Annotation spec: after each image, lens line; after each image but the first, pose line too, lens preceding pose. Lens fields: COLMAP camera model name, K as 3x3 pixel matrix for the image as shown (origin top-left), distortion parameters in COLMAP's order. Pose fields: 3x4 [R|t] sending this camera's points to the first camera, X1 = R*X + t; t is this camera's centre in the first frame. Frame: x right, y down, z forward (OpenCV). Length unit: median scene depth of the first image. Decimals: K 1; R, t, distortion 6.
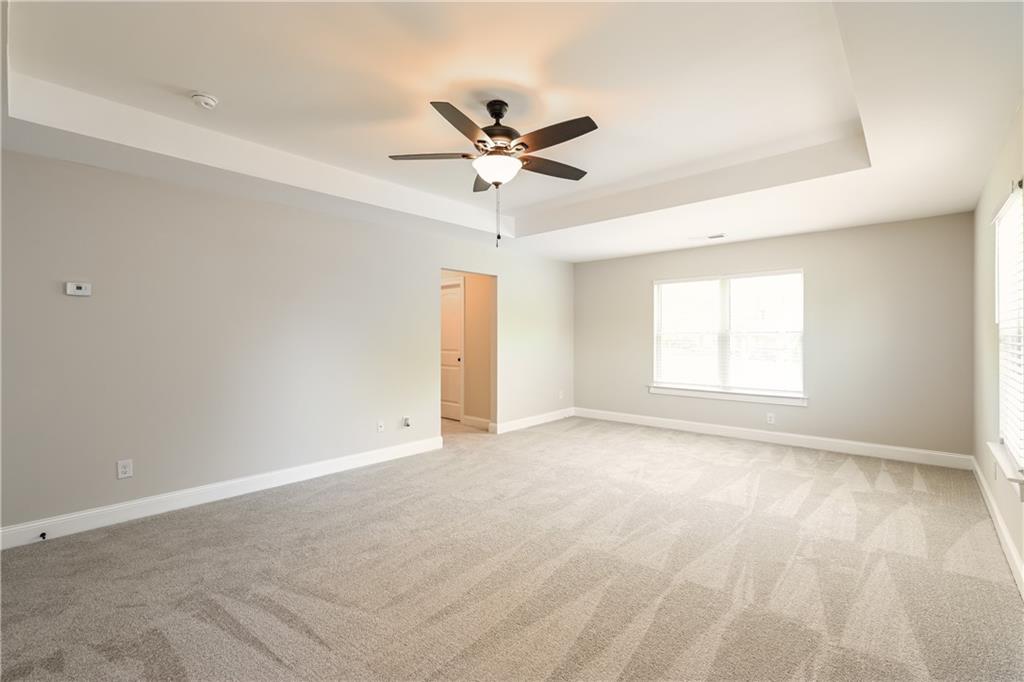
lens RADIAL K [[454.8, 0, 514.3], [0, 454.8, 336.6], [0, 0, 1]] dist [-0.003556, -0.000457]
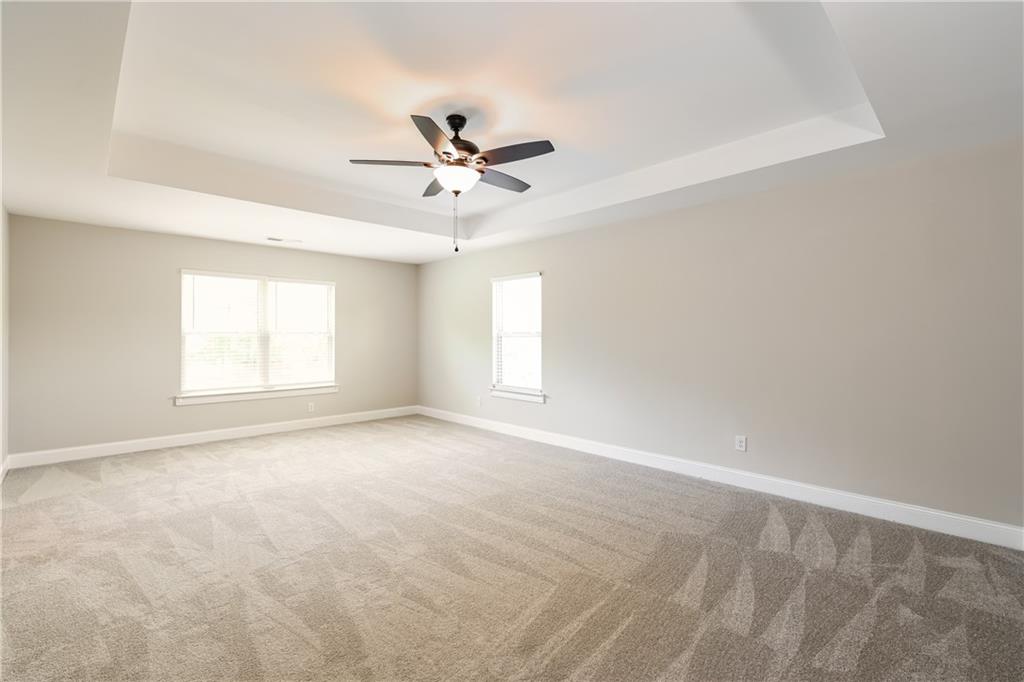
lens RADIAL K [[454.8, 0, 514.3], [0, 454.8, 336.6], [0, 0, 1]] dist [-0.003556, -0.000457]
pose [[0.069376, 0.003217, 0.997585, -0.634122], [0.002639, 0.999991, -0.003408, 0.005646], [-0.997587, 0.002869, 0.069367, 0.456479]]
